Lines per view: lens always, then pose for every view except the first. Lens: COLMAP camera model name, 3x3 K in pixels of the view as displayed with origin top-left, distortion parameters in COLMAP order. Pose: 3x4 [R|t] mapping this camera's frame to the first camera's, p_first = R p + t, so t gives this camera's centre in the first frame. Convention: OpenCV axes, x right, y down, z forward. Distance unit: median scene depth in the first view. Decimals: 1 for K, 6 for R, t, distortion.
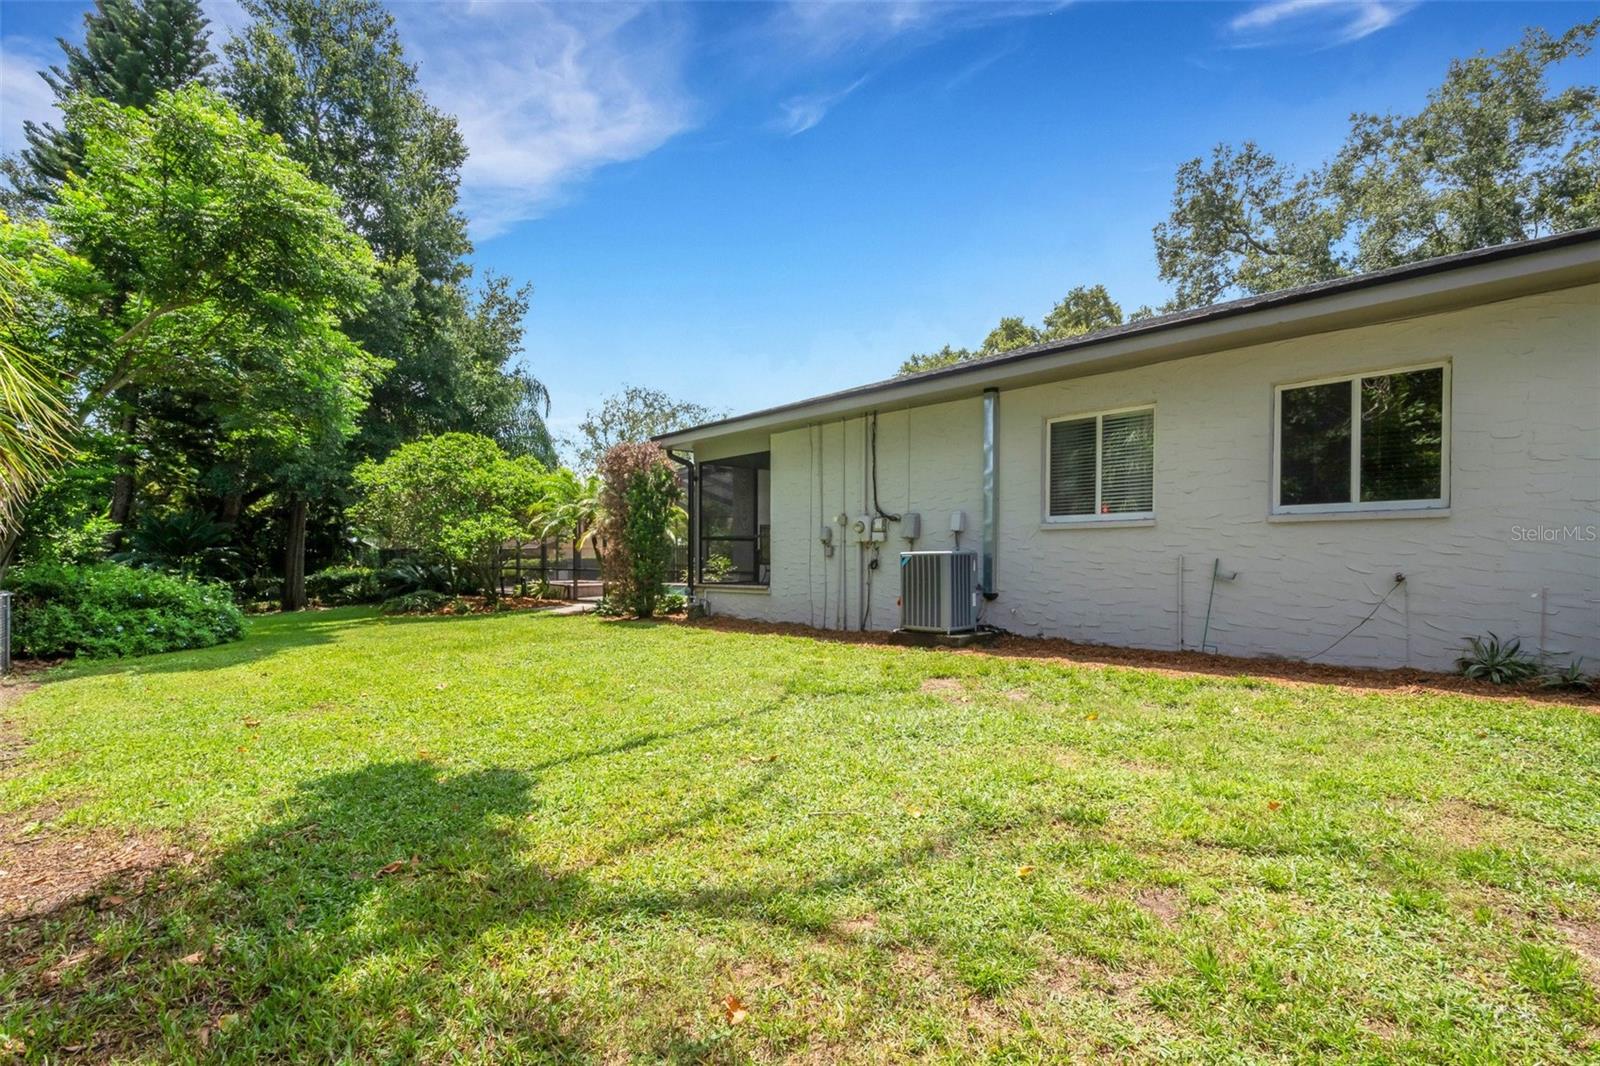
lens RADIAL K [[863.8, 0, 809.5], [0, 863.8, 565.0], [0, 0, 1]] dist [0.004930, 0.000144]
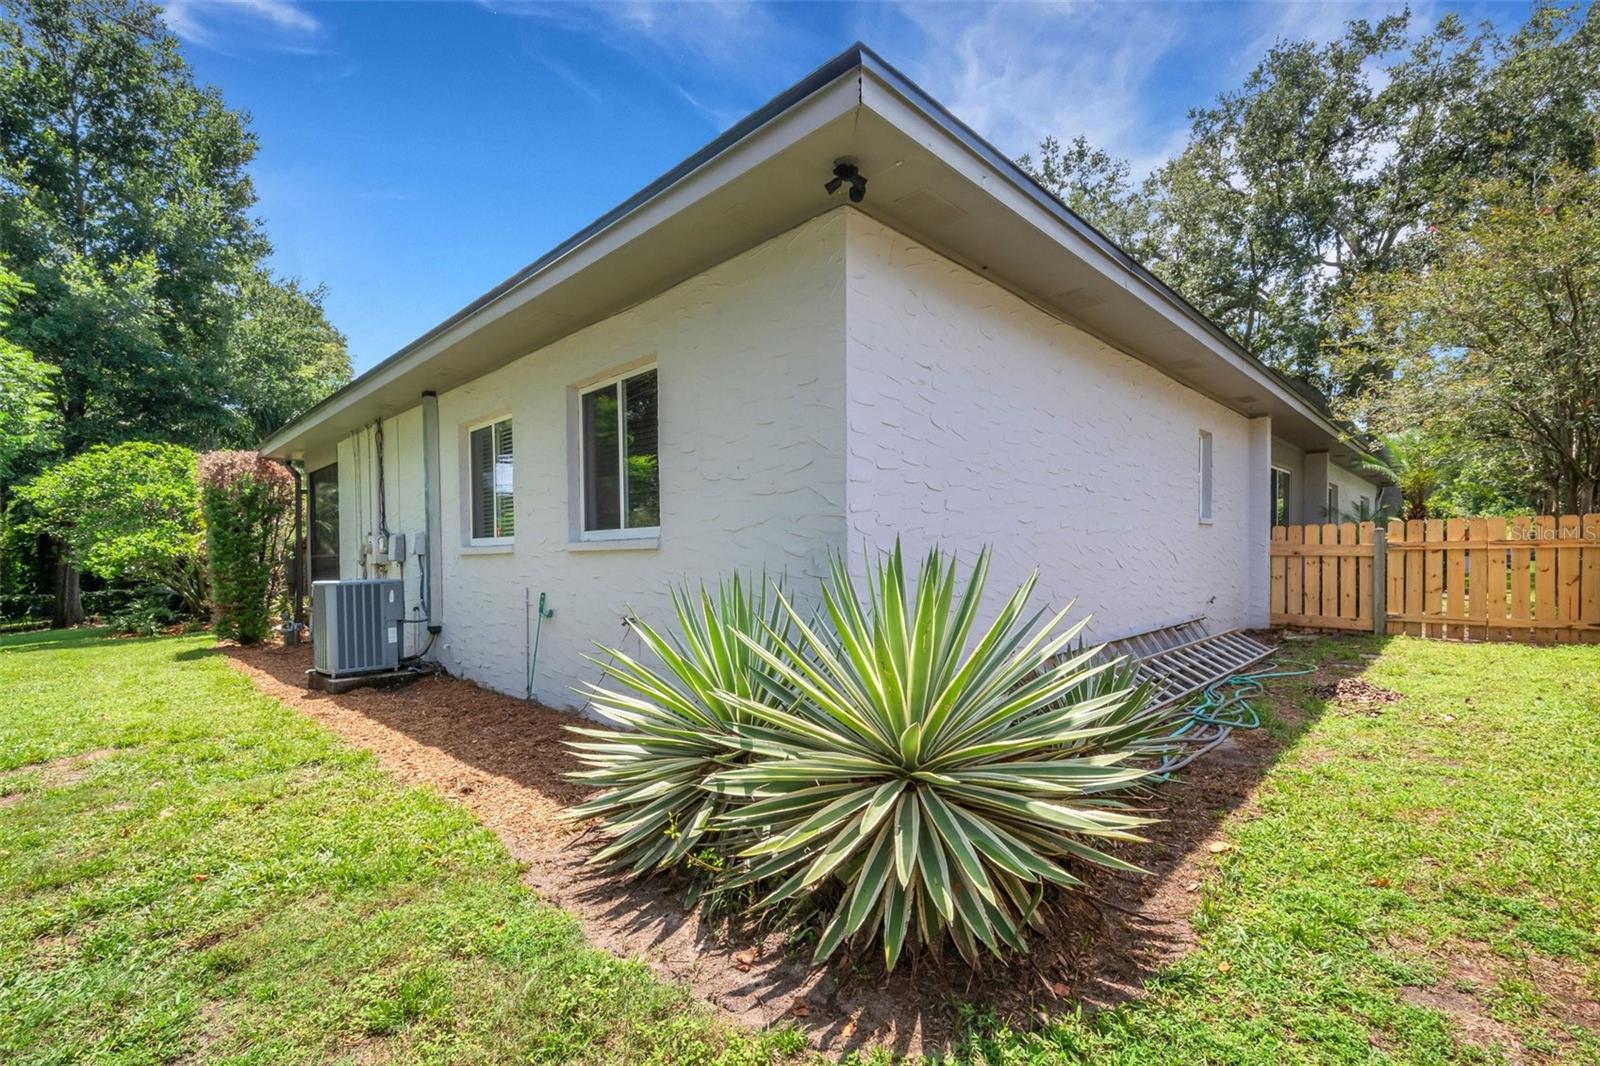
lens RADIAL K [[863.8, 0, 809.5], [0, 863.8, 565.0], [0, 0, 1]] dist [0.004930, 0.000144]
pose [[0.999970, -0.003290, 0.006999, 0.535373], [0.003336, 0.999973, -0.006607, -0.020926], [-0.006977, 0.006630, 0.999954, 0.113025]]
